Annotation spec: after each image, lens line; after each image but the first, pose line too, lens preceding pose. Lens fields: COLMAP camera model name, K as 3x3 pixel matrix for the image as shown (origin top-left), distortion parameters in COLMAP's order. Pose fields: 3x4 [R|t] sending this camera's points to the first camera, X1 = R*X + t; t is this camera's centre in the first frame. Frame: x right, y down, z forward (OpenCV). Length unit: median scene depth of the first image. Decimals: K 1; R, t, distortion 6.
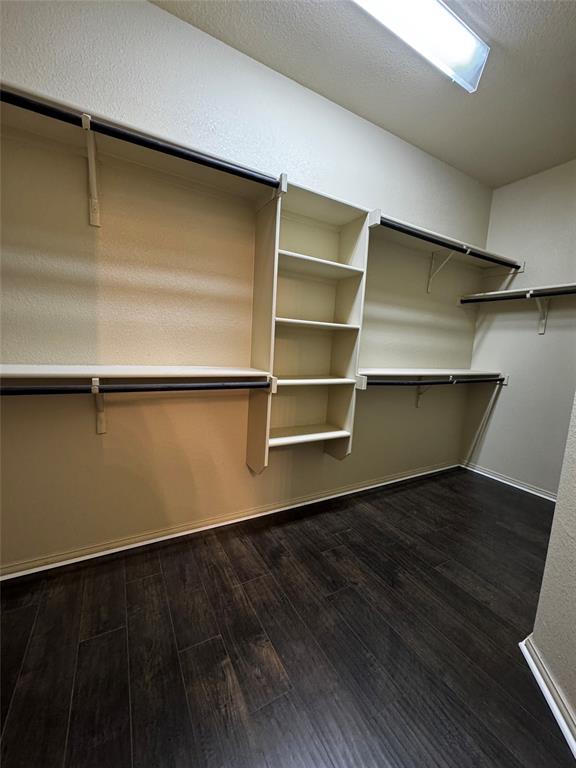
lens RADIAL K [[306.2, 0, 288.7], [0, 306.2, 384.4], [0, 0, 1]] dist [-0.001634, -0.000131]
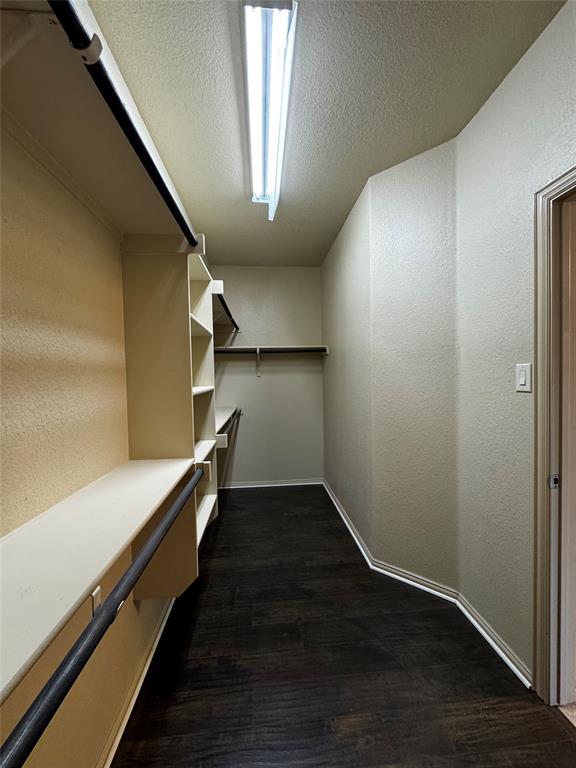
lens RADIAL K [[306.2, 0, 288.7], [0, 306.2, 384.4], [0, 0, 1]] dist [-0.001634, -0.000131]
pose [[0.409130, -0.084415, 0.908563, -0.602090], [0.152724, 0.988001, 0.023024, -0.188767], [-0.899604, 0.129340, 0.417113, 0.360947]]
